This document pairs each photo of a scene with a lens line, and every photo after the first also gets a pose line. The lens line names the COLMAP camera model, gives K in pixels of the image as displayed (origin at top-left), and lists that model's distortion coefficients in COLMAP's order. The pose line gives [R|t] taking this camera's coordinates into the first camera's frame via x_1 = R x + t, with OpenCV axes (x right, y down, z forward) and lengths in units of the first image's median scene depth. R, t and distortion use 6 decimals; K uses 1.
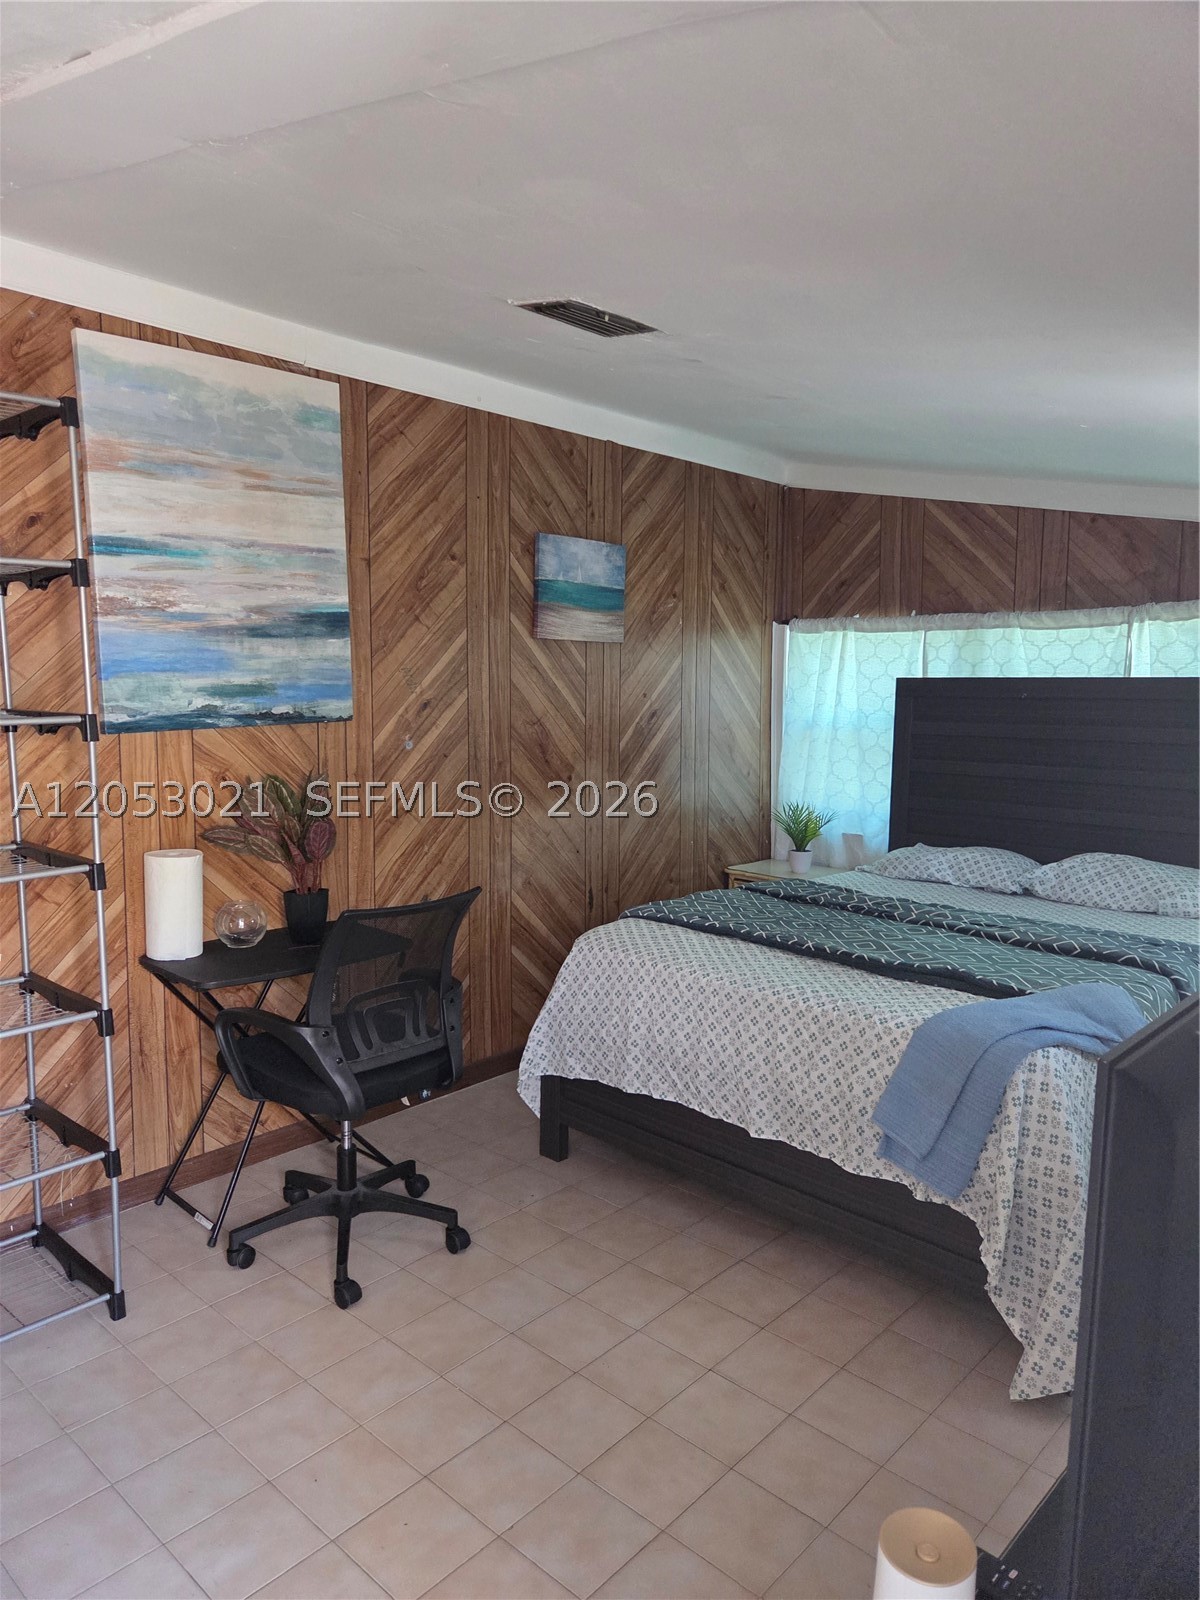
lens RADIAL K [[1079.5, 0, 601.0], [0, 1079.5, 786.7], [0, 0, 1]] dist [0.078176, -0.063953]
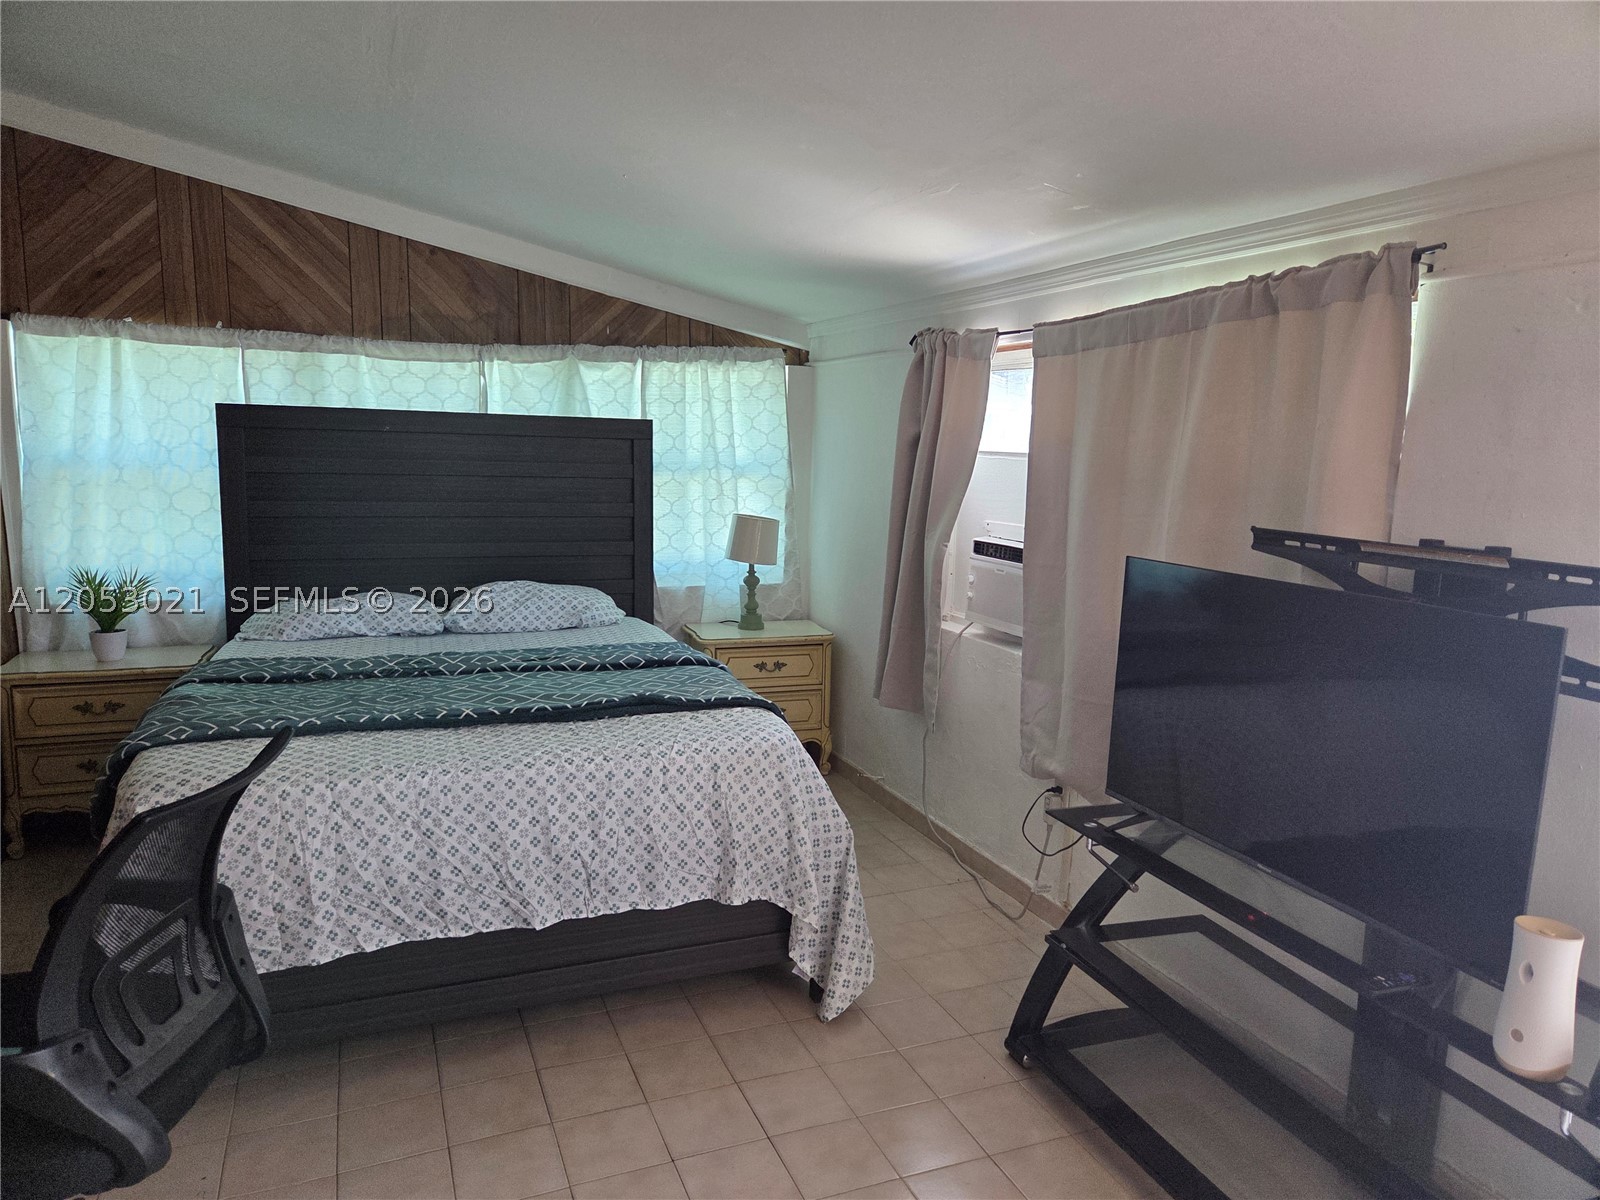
lens RADIAL K [[1079.5, 0, 800.0], [0, 1079.5, 600.0], [0, 0, 1]] dist [0.078176, -0.063953]
pose [[0.417019, -0.127620, 0.899894, -0.475379], [0.066508, 0.991724, 0.109823, -0.022862], [-0.906461, 0.014052, 0.422055, 0.386104]]
